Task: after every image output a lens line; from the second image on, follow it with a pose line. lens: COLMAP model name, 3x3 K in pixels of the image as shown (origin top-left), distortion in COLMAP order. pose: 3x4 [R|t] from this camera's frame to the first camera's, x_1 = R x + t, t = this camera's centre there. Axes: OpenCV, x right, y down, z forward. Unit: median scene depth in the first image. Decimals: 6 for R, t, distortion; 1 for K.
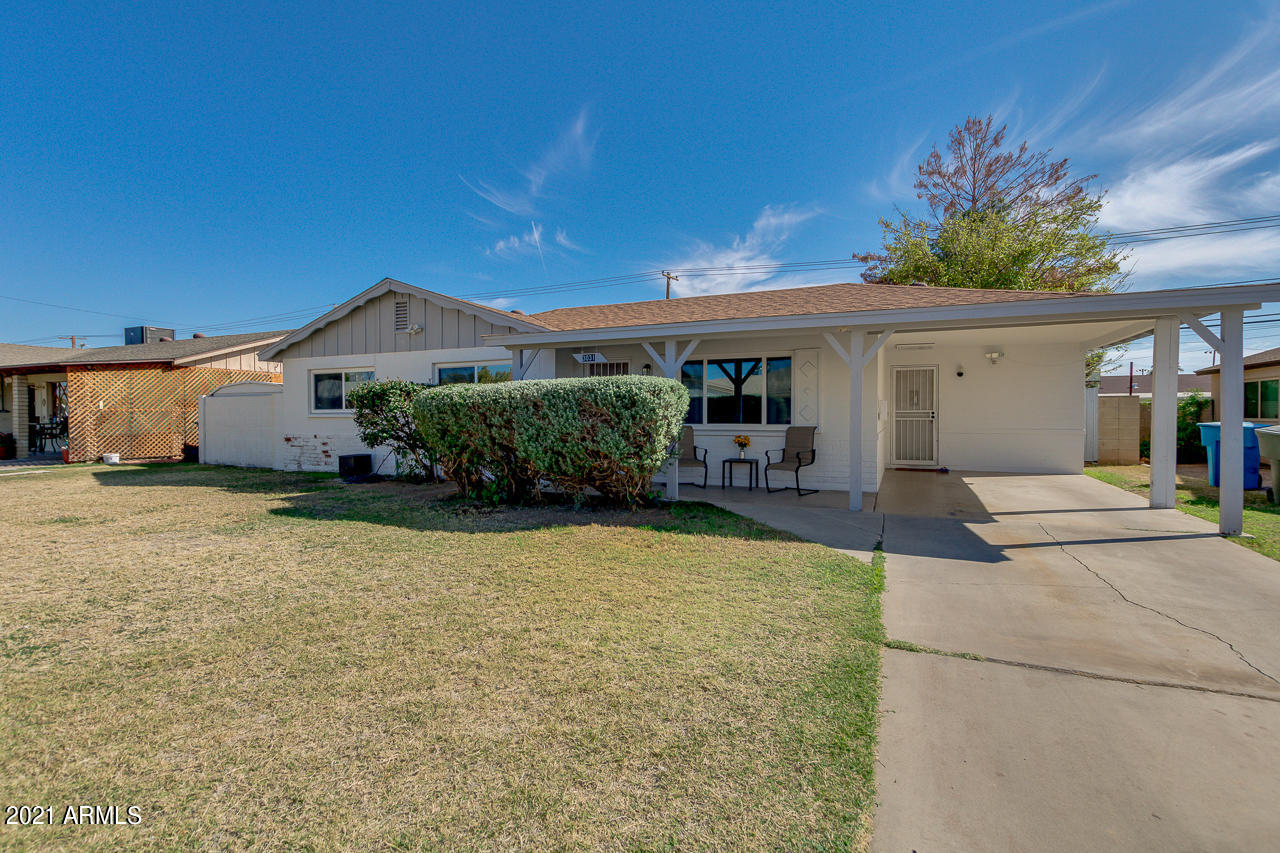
lens RADIAL K [[594.8, 0, 636.9], [0, 594.8, 402.2], [0, 0, 1]] dist [0.004109, -0.003513]
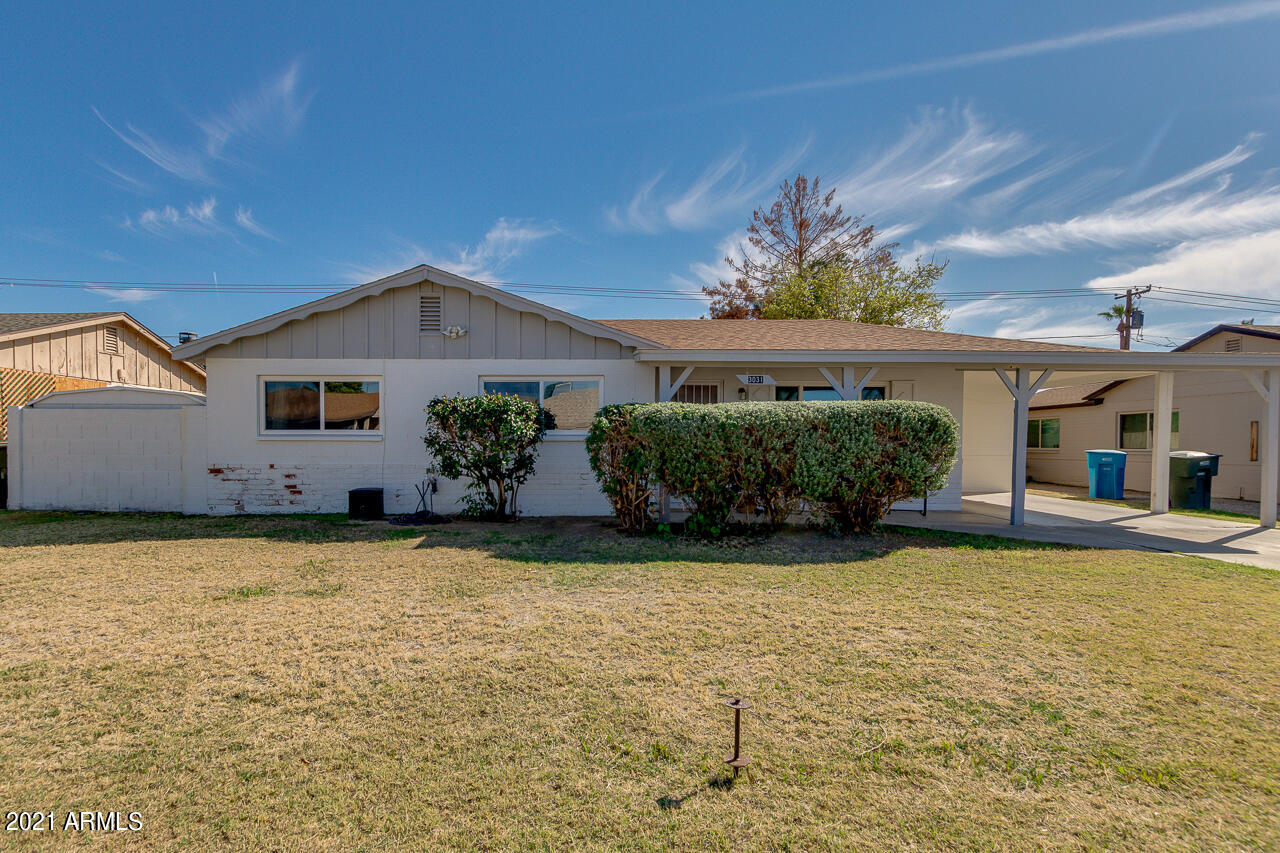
lens RADIAL K [[649.8, 0, 639.7], [0, 649.8, 458.7], [0, 0, 1]] dist [0.004228, -0.000392]
pose [[0.912694, 0.000041, 0.408643, -0.447551], [-0.015633, 0.999271, 0.034816, 0.012583], [-0.408344, -0.038165, 0.912030, 0.077214]]
